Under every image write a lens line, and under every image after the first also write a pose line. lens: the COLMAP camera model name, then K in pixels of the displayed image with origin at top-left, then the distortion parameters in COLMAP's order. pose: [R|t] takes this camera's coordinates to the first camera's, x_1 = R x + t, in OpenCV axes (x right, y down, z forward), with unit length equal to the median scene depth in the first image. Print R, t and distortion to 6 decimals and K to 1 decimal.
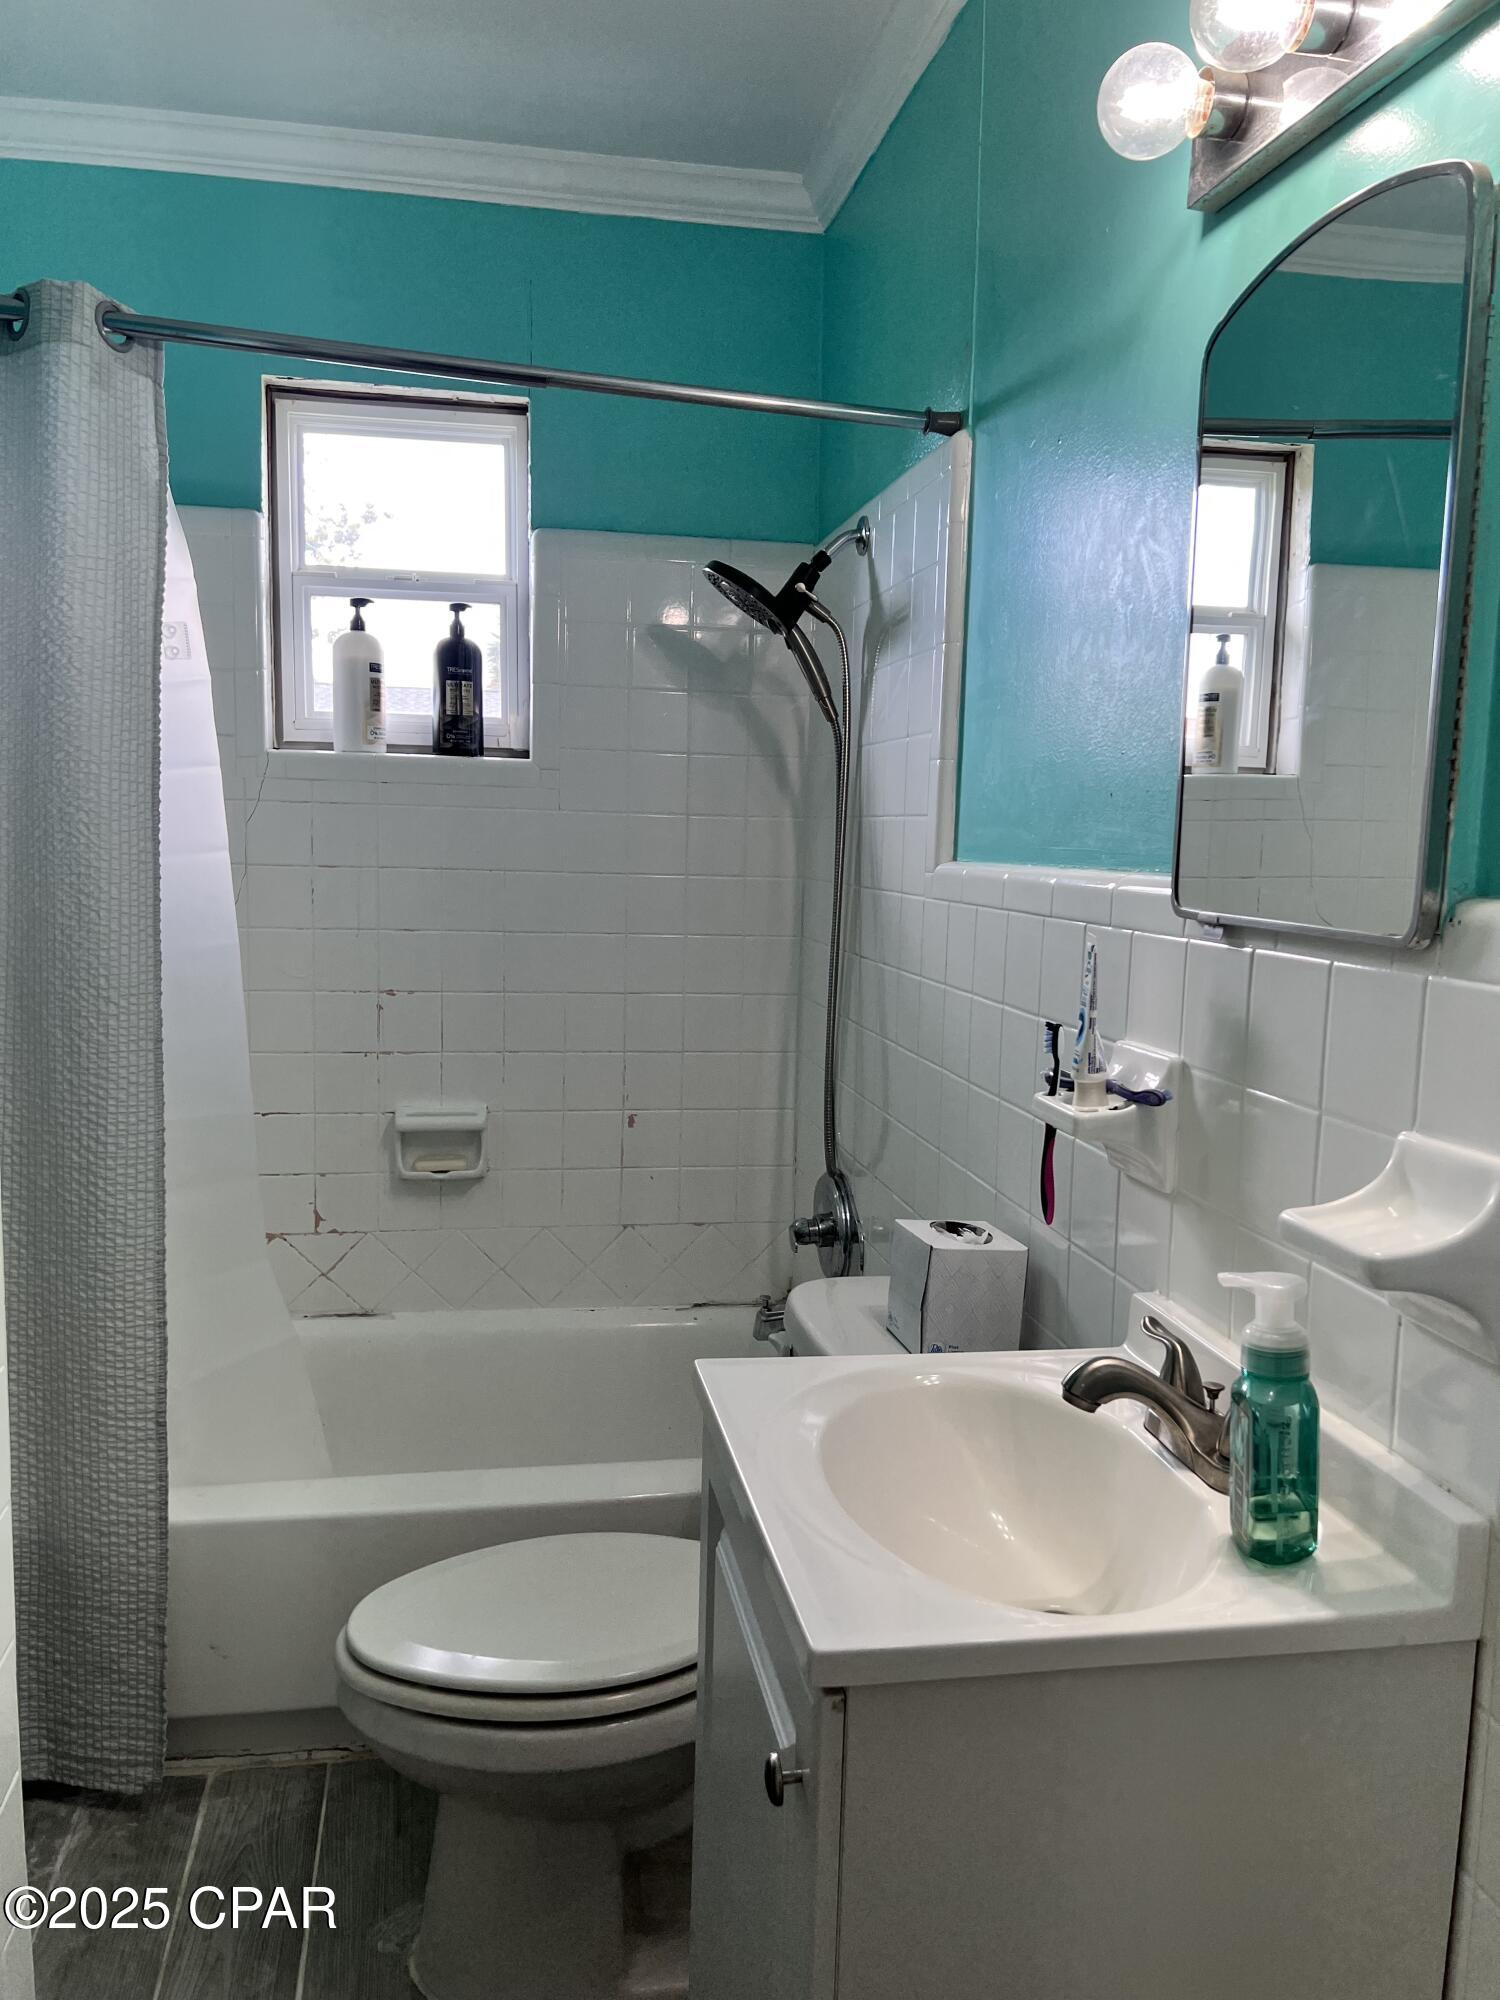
lens RADIAL K [[1501.6, 0, 750.0], [0, 1501.6, 1000.0], [0, 0, 1]] dist [0.038475, -0.040266]
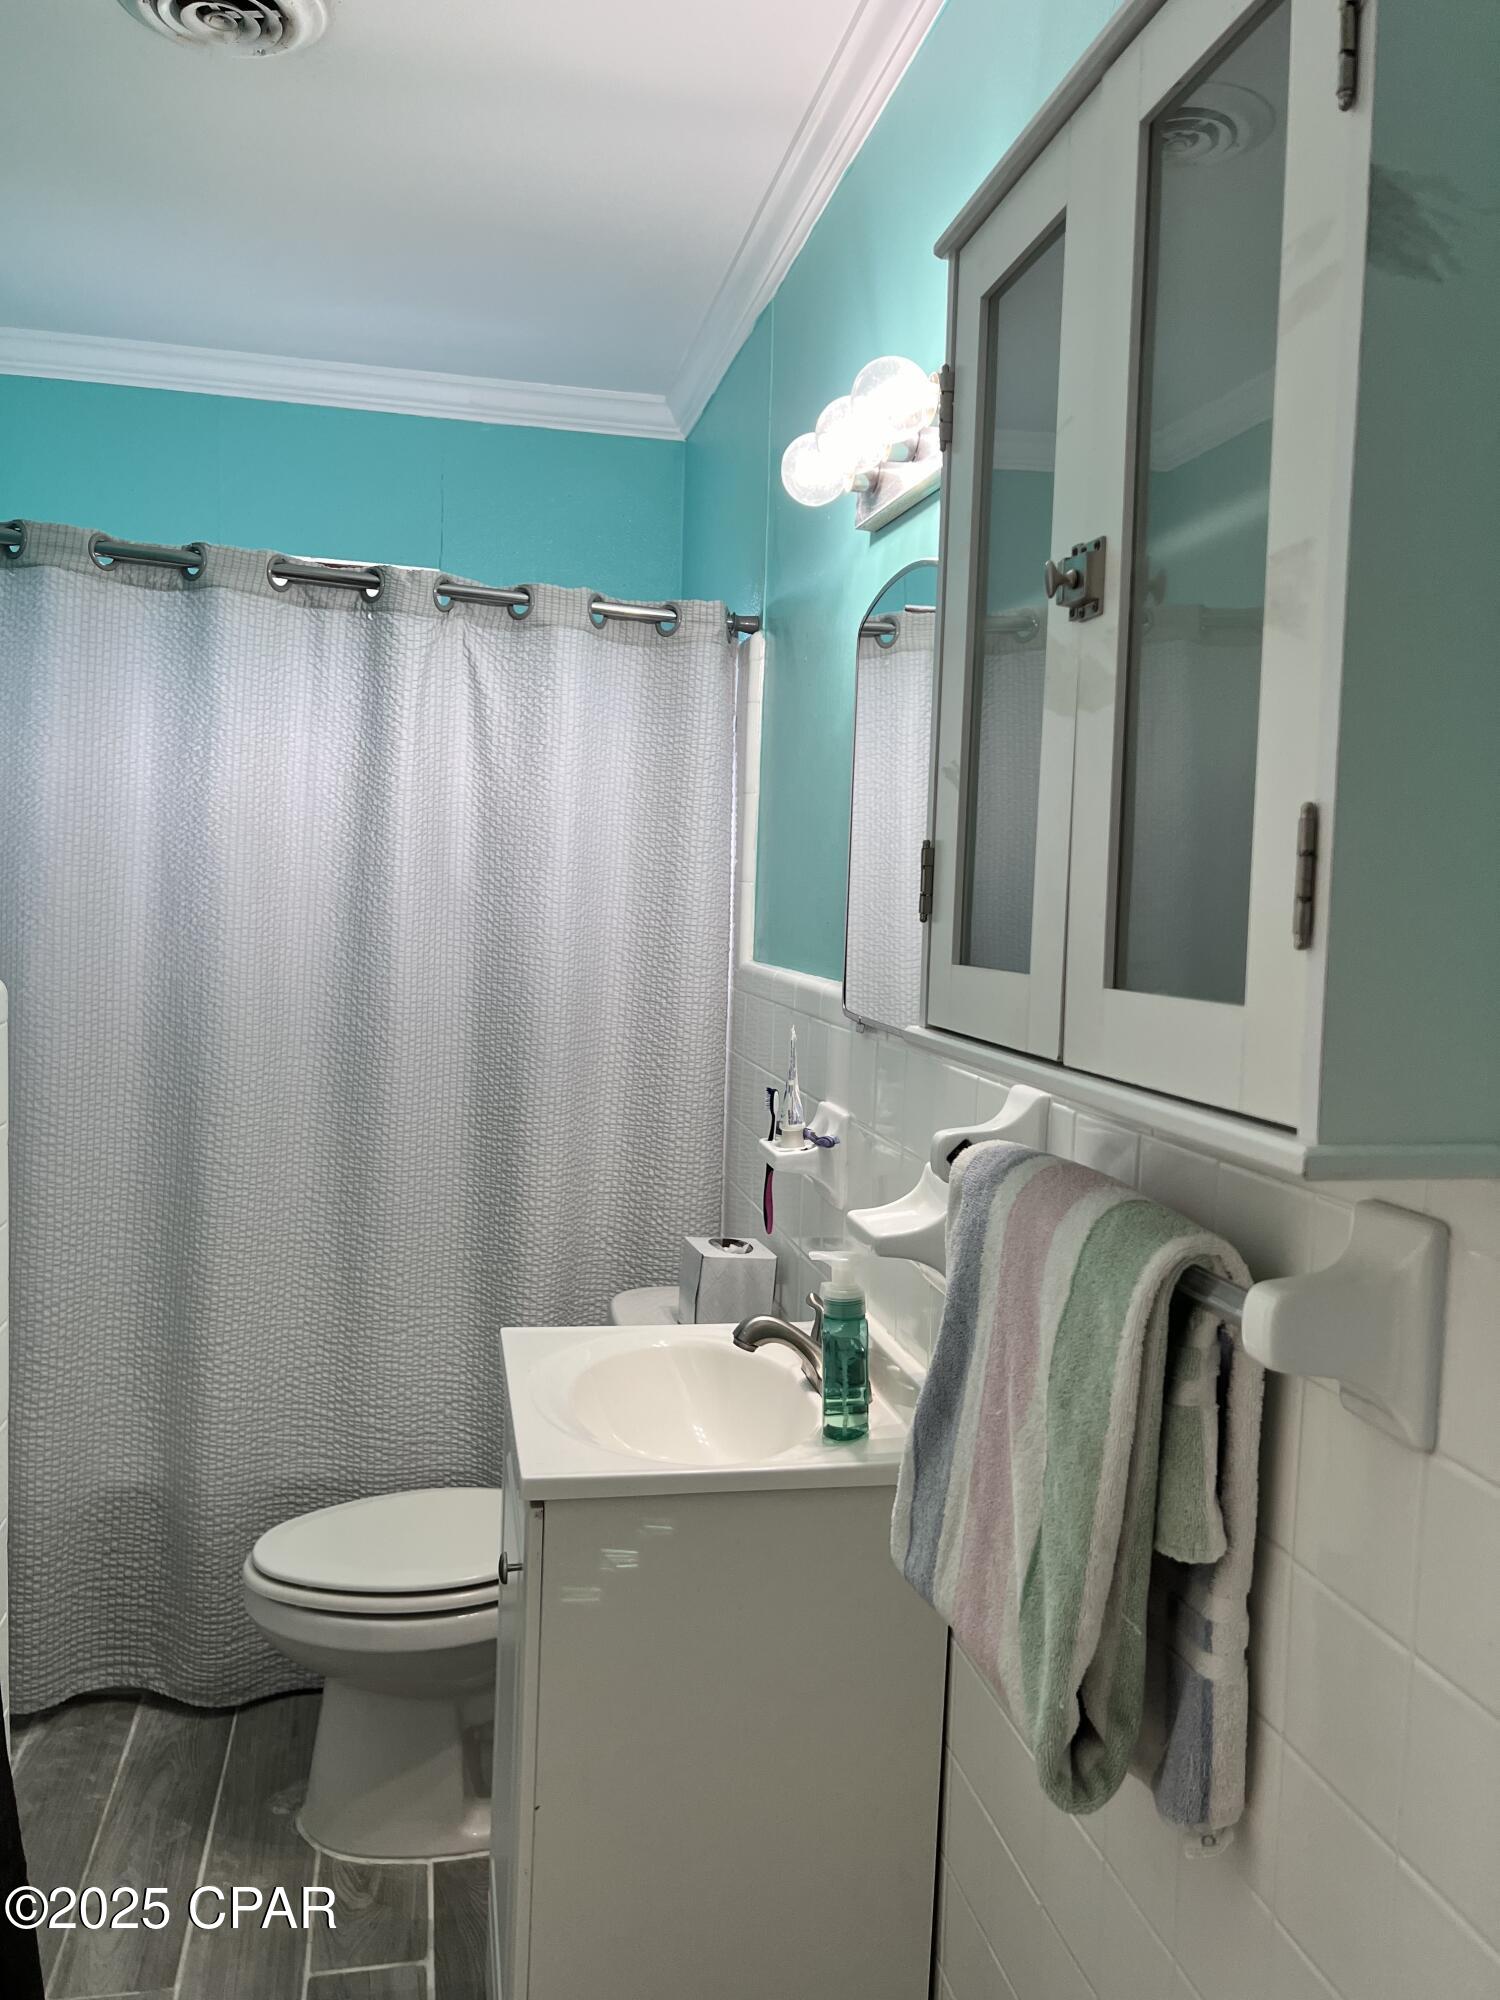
lens RADIAL K [[1501.6, 0, 750.0], [0, 1501.6, 1000.0], [0, 0, 1]] dist [0.038475, -0.040266]
pose [[0.999601, 0.013740, 0.024662, 0.152510], [-0.012780, 0.999171, -0.038647, -0.012859], [-0.025172, 0.038317, 0.998949, -0.409192]]
